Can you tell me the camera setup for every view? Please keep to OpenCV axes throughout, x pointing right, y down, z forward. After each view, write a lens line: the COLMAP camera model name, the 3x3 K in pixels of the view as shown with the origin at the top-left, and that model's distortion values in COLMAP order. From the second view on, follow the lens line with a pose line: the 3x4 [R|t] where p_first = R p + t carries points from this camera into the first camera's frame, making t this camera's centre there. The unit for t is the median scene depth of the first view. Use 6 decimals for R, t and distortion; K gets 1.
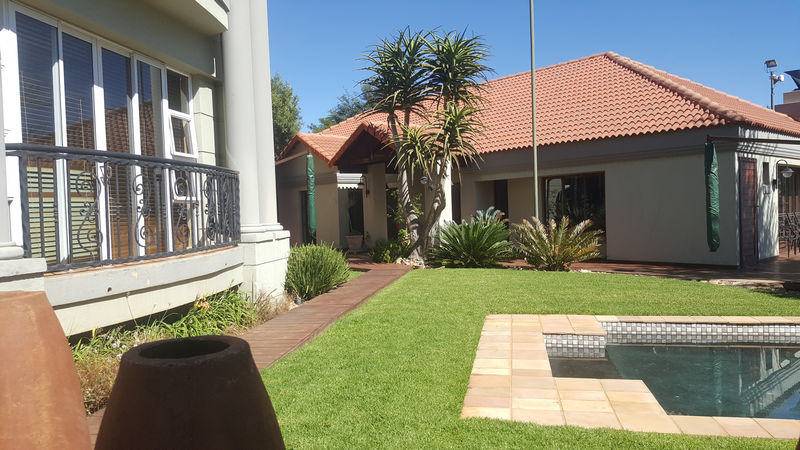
lens RADIAL K [[596.3, 0, 374.3], [0, 596.3, 223.1], [0, 0, 1]] dist [0.142172, -0.173101]
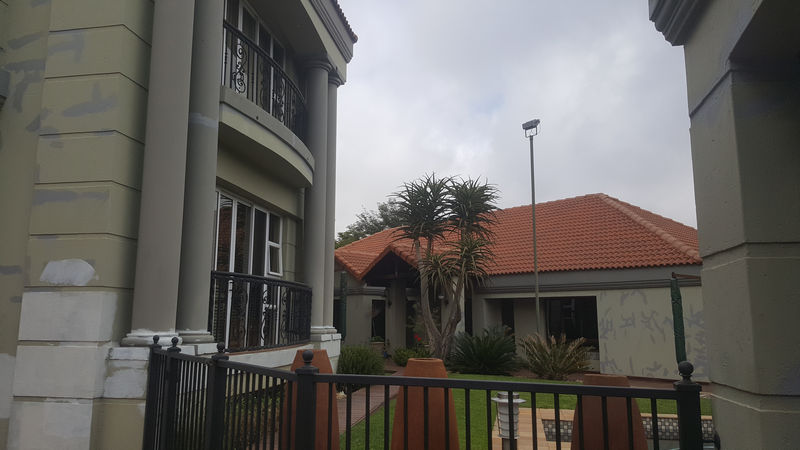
lens RADIAL K [[596.3, 0, 374.3], [0, 596.3, 223.1], [0, 0, 1]] dist [0.142172, -0.173101]
pose [[0.999179, 0.039071, -0.010692, -0.061712], [-0.040363, 0.982593, -0.181333, 0.008452], [0.003421, 0.181616, 0.983364, -0.263367]]
